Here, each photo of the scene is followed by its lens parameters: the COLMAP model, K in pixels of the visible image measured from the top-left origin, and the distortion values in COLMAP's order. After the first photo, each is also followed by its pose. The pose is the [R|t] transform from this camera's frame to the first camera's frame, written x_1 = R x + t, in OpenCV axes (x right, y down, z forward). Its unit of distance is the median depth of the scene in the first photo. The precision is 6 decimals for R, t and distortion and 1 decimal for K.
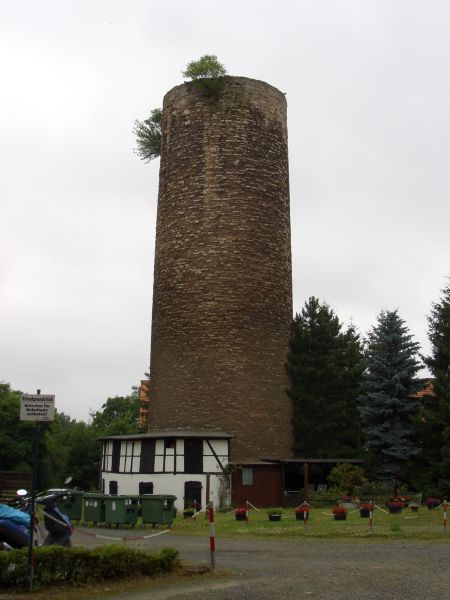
lens RADIAL K [[892.5, 0, 225.4], [0, 892.5, 299.9], [0, 0, 1]] dist [-0.049793, 0.000000]
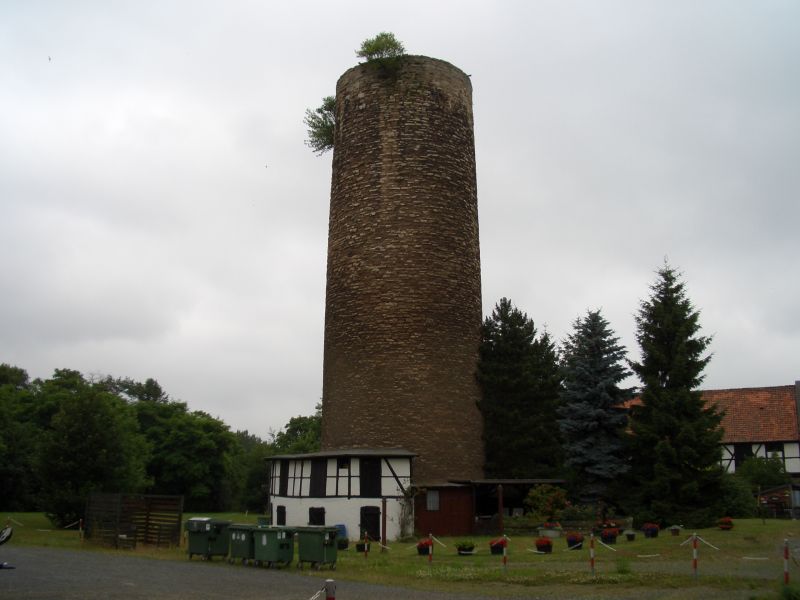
lens RADIAL K [[841.3, 0, 393.9], [0, 841.3, 320.6], [0, 0, 1]] dist [-0.129402, 0.000000]
pose [[0.999644, -0.011093, -0.024268, 0.007913], [0.010838, 0.999885, -0.010612, 0.028602], [0.024383, 0.010346, 0.999649, 0.167123]]
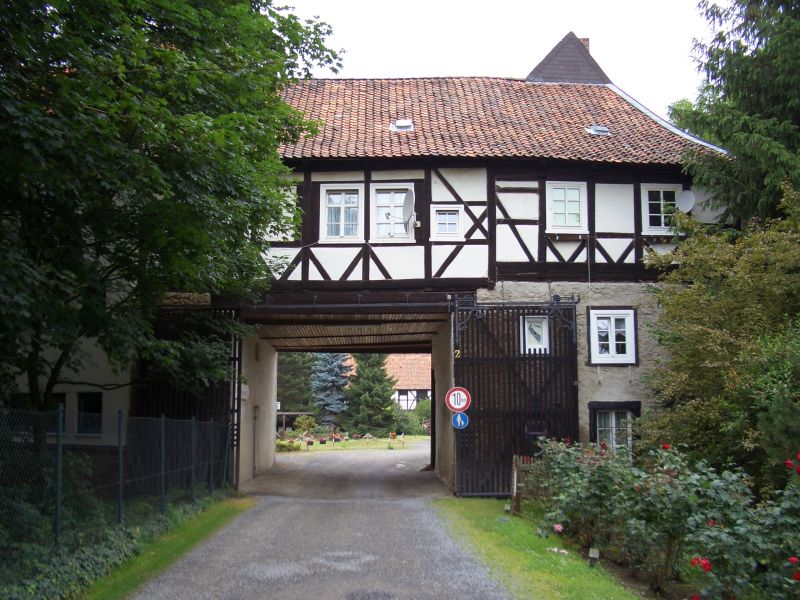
lens RADIAL K [[1074.5, 0, 400.6], [0, 1074.5, 300.5], [0, 0, 1]] dist [-0.313716, 0.000000]
pose [[0.957128, 0.019660, 0.288998, -0.267265], [-0.044808, 0.995734, 0.080661, -0.195335], [-0.286180, -0.090152, 0.953925, -0.920803]]
